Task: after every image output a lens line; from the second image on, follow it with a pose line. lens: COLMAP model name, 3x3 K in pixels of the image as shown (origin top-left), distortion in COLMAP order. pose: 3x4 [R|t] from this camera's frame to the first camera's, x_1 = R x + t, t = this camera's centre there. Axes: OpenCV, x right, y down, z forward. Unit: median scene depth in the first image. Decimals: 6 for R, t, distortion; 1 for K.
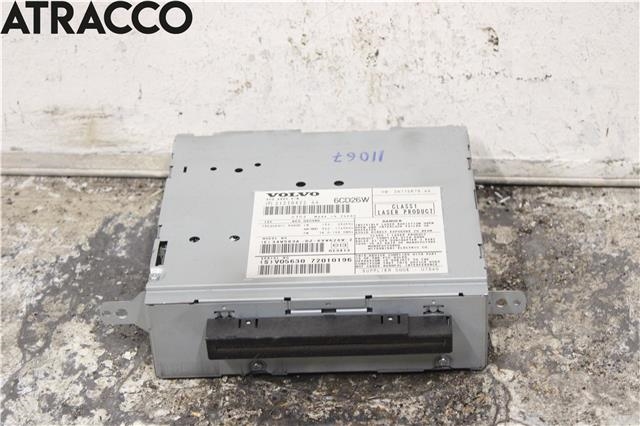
lens RADIAL K [[1431.5, 0, 319.9], [0, 1431.5, 226.5], [0, 0, 1]] dist [0.030528, 0.224394]
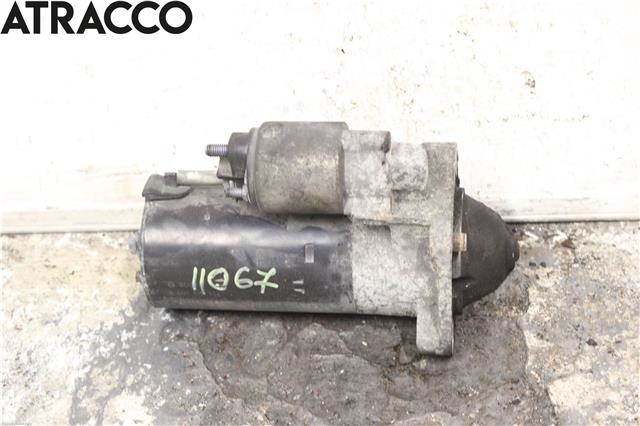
lens RADIAL K [[1266.3, 0, 323.2], [0, 1266.3, 224.3], [0, 0, 1]] dist [-0.001909, 0.150803]
pose [[0.998601, -0.048092, 0.021984, -0.045721], [0.047076, 0.997894, 0.044637, -0.078347], [-0.024084, -0.043539, 0.998761, 0.124187]]
